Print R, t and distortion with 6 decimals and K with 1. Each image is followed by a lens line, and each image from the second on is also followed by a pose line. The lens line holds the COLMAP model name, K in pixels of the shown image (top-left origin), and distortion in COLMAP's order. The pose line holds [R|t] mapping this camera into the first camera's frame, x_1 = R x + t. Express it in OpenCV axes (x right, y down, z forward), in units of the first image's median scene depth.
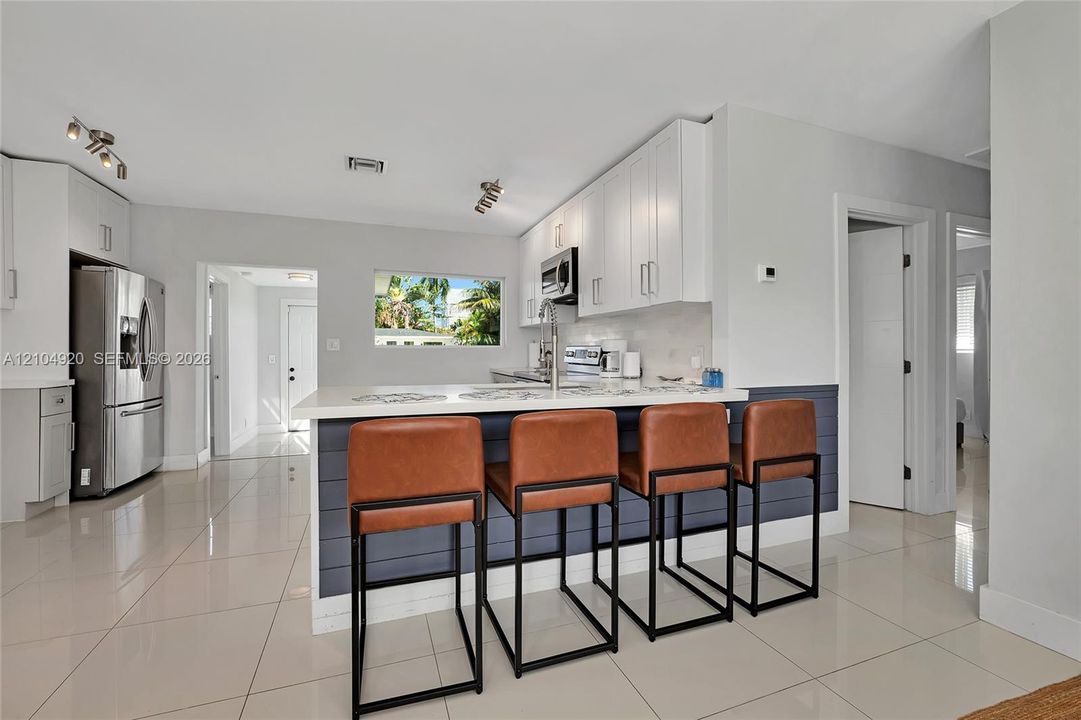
lens RADIAL K [[465.7, 0, 541.7], [0, 465.7, 353.0], [0, 0, 1]] dist [-0.004201, -0.000462]
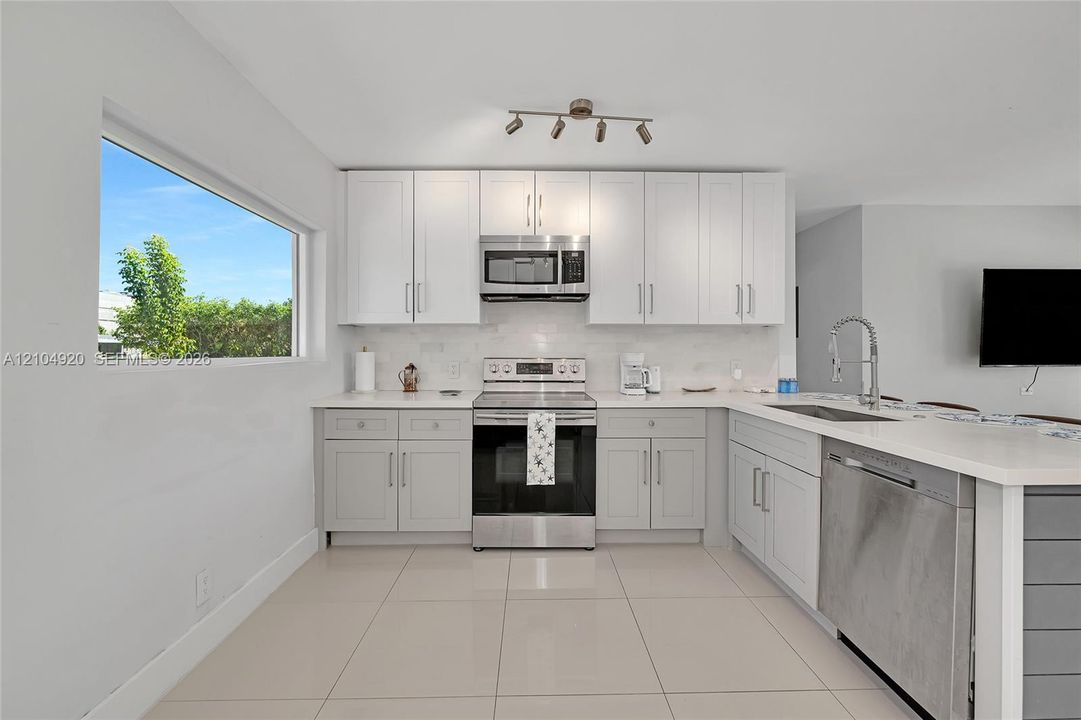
lens RADIAL K [[437.2, 0, 544.3], [0, 437.2, 350.3], [0, 0, 1]] dist [-0.001980, -0.000149]
pose [[0.334800, 0.002848, 0.942285, -0.762095], [0.003314, 0.999986, -0.004200, -0.031902], [-0.942284, 0.004529, 0.334785, 0.939703]]
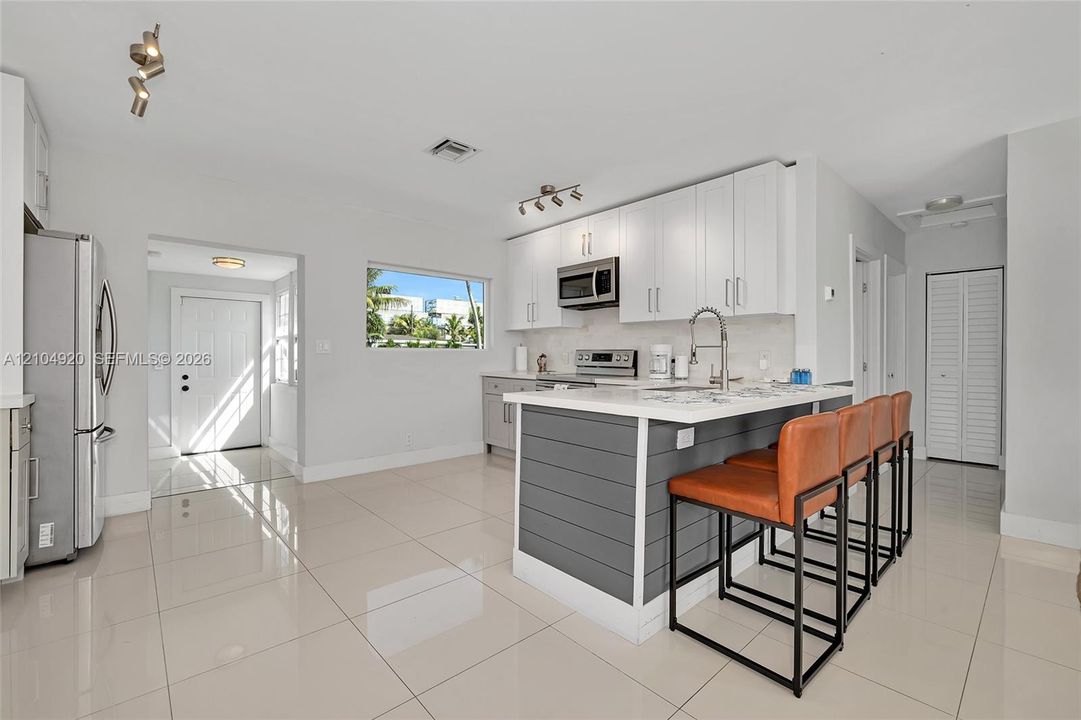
lens RADIAL K [[463.7, 0, 540.5], [0, 463.7, 360.0], [0, 0, 1]] dist [0.000672, 0.000120]
pose [[0.930725, -0.002202, 0.365713, -0.550068], [-0.000358, 0.999976, 0.006933, 0.001157], [-0.365719, -0.006583, 0.930702, 0.085622]]
